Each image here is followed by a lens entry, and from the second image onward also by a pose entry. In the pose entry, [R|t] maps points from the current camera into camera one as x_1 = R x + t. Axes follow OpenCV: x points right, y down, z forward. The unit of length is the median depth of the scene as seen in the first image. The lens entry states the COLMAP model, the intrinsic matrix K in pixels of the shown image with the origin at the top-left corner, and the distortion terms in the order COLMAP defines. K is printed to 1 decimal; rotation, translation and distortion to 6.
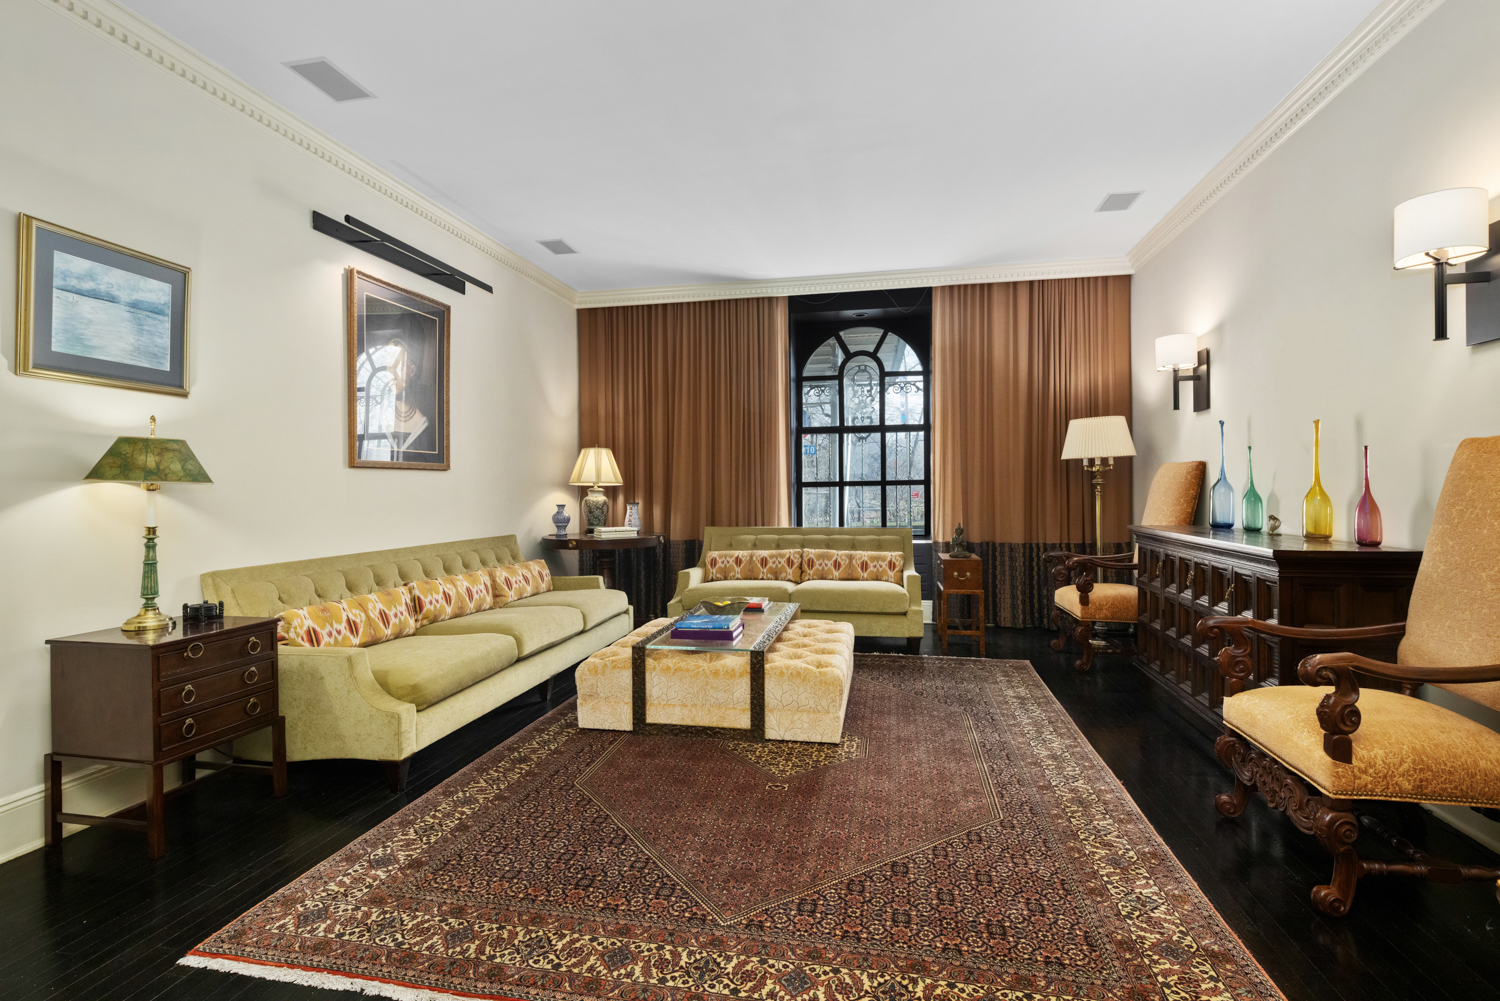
lens RADIAL K [[712.9, 0, 737.1], [0, 712.9, 486.9], [0, 0, 1]] dist [0.000117, -0.000753]
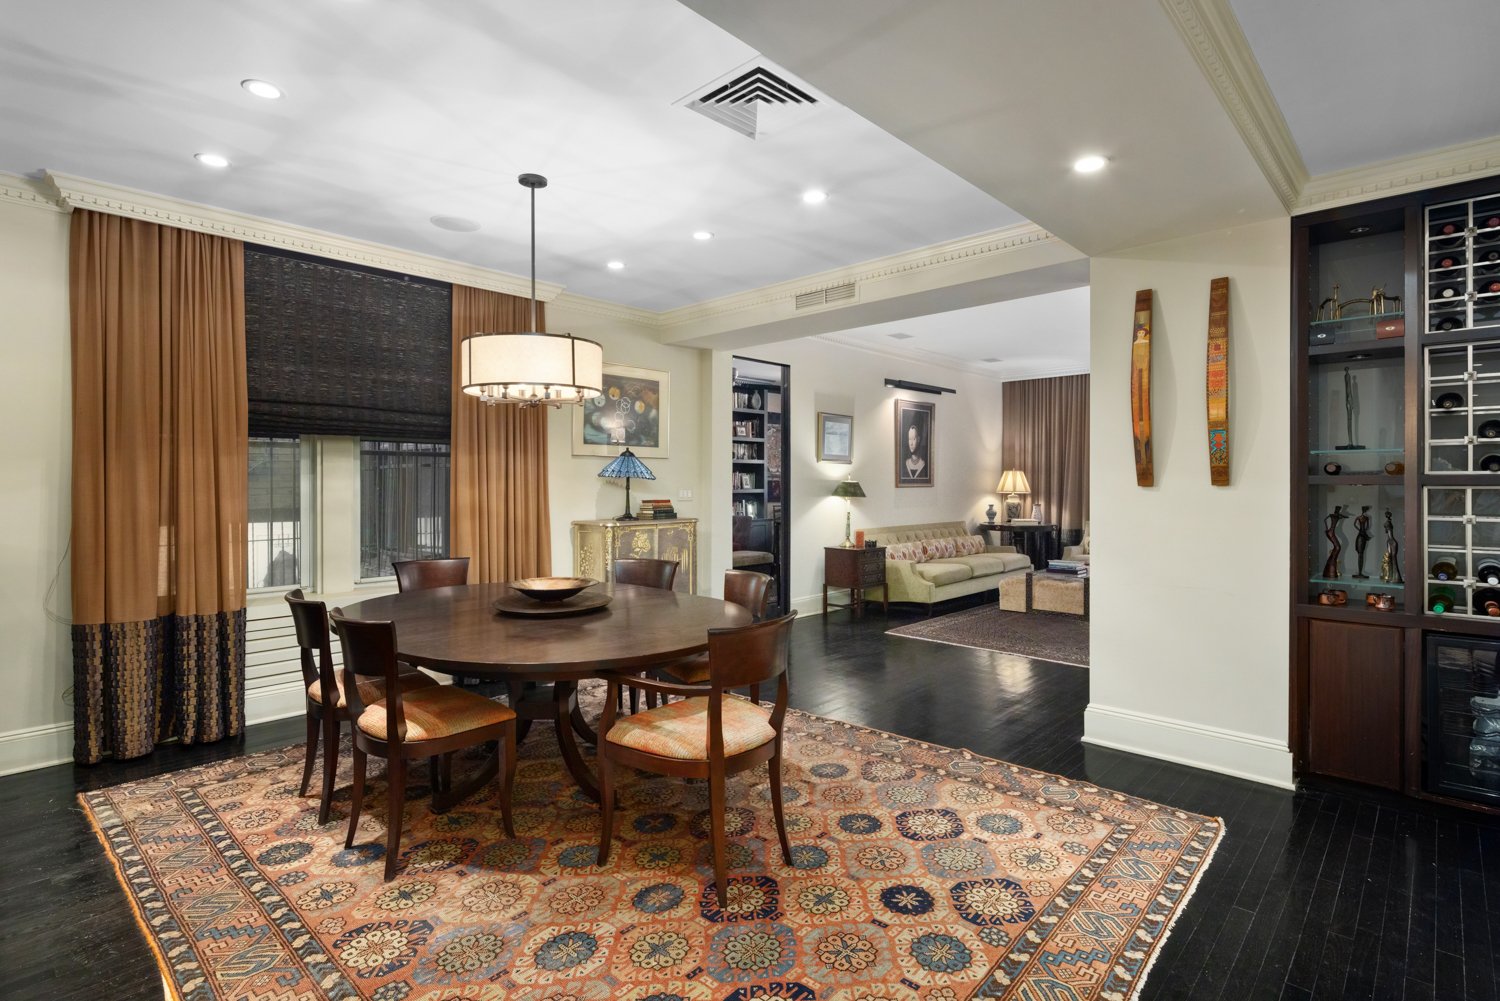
lens RADIAL K [[712.9, 0, 737.1], [0, 712.9, 486.9], [0, 0, 1]] dist [0.000117, -0.000753]
pose [[0.839908, 0.014687, -0.542529, 0.240205], [-0.006832, 0.999841, 0.016490, -0.058313], [0.542685, -0.010144, 0.839875, -1.087118]]
